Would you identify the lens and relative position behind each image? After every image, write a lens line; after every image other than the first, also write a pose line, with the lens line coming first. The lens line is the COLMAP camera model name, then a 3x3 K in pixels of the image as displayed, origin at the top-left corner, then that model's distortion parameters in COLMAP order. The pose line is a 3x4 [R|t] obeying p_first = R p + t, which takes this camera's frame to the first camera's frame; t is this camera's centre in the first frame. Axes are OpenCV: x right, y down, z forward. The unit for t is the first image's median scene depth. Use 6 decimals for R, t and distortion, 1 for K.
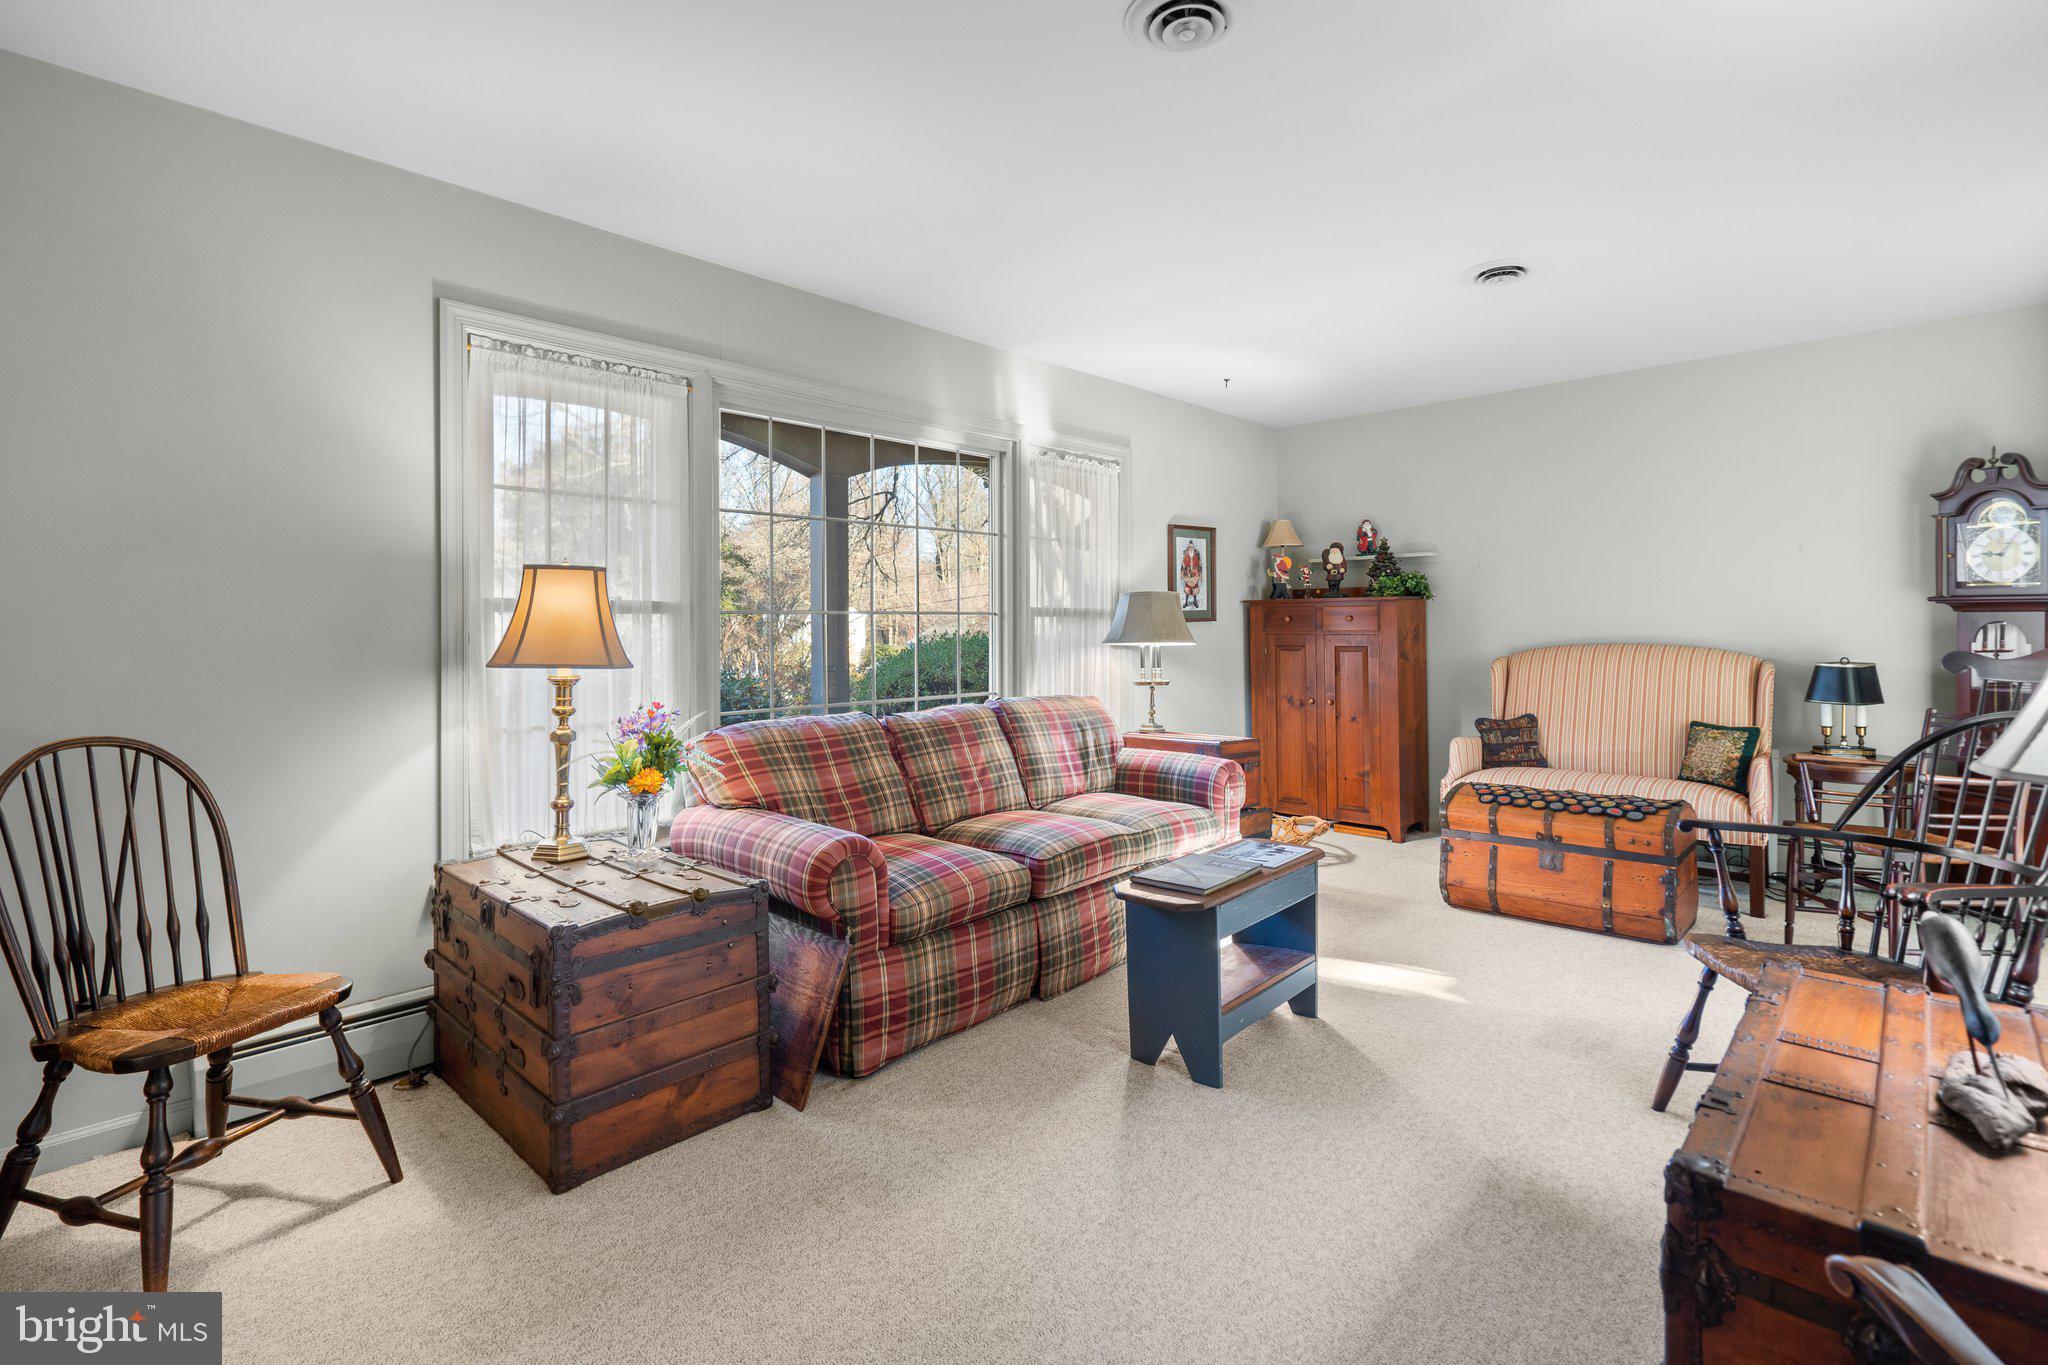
lens RADIAL K [[951.4, 0, 988.8], [0, 951.4, 622.1], [0, 0, 1]] dist [-0.011924, 0.001120]
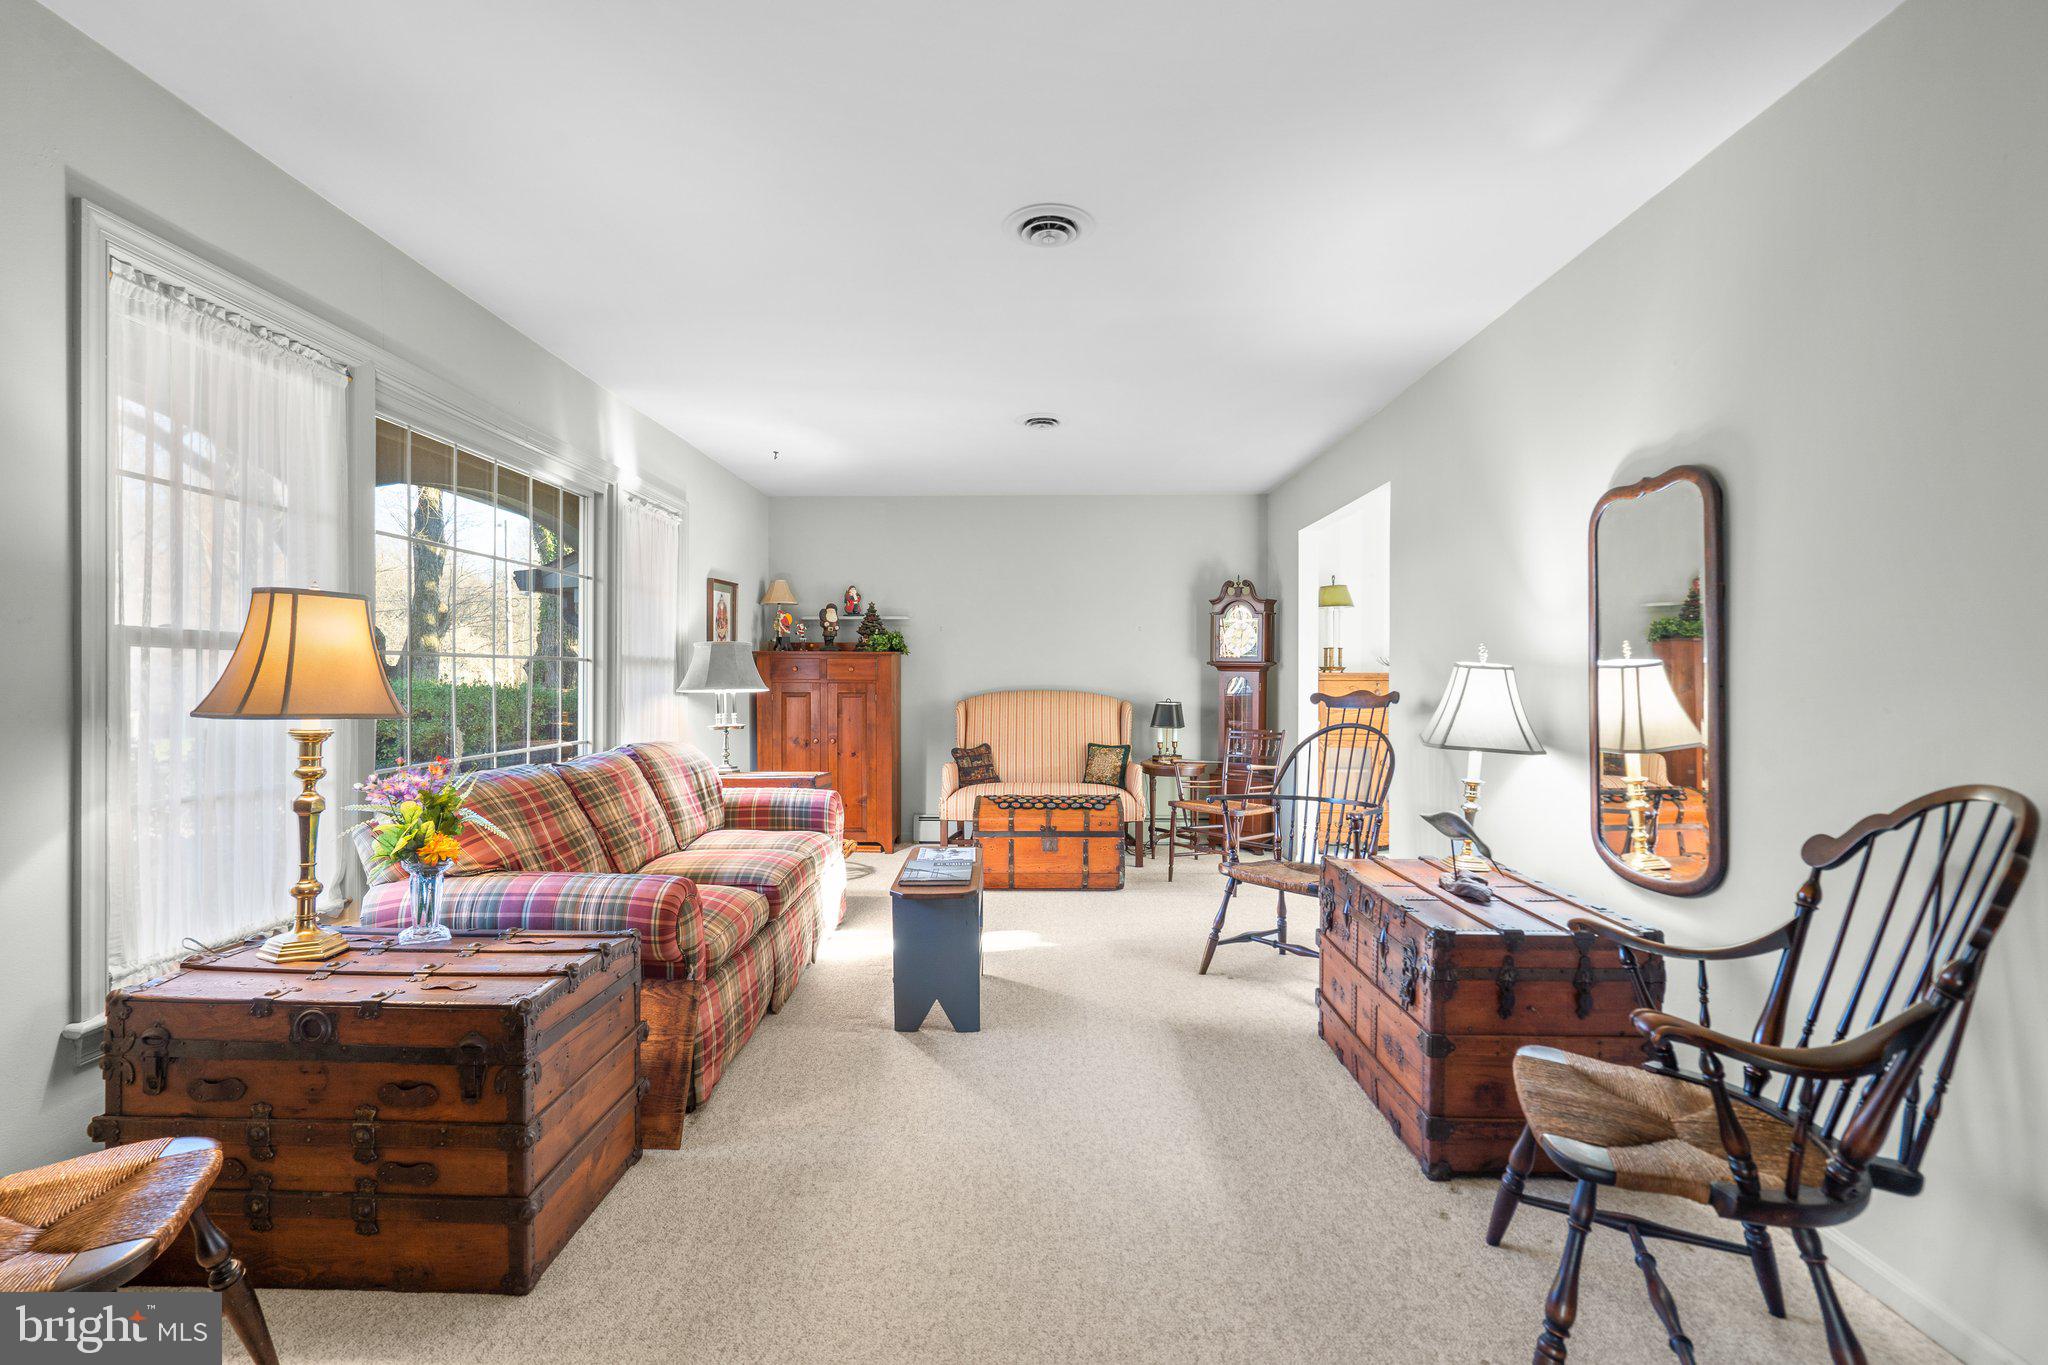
lens RADIAL K [[951.4, 0, 968.7], [0, 951.4, 677.5], [0, 0, 1]] dist [-0.011924, 0.001120]
pose [[0.748455, 0.008698, 0.663129, -0.405156], [-0.012868, 0.999916, 0.001408, 0.003815], [-0.663061, -0.009586, 0.748504, 0.025639]]
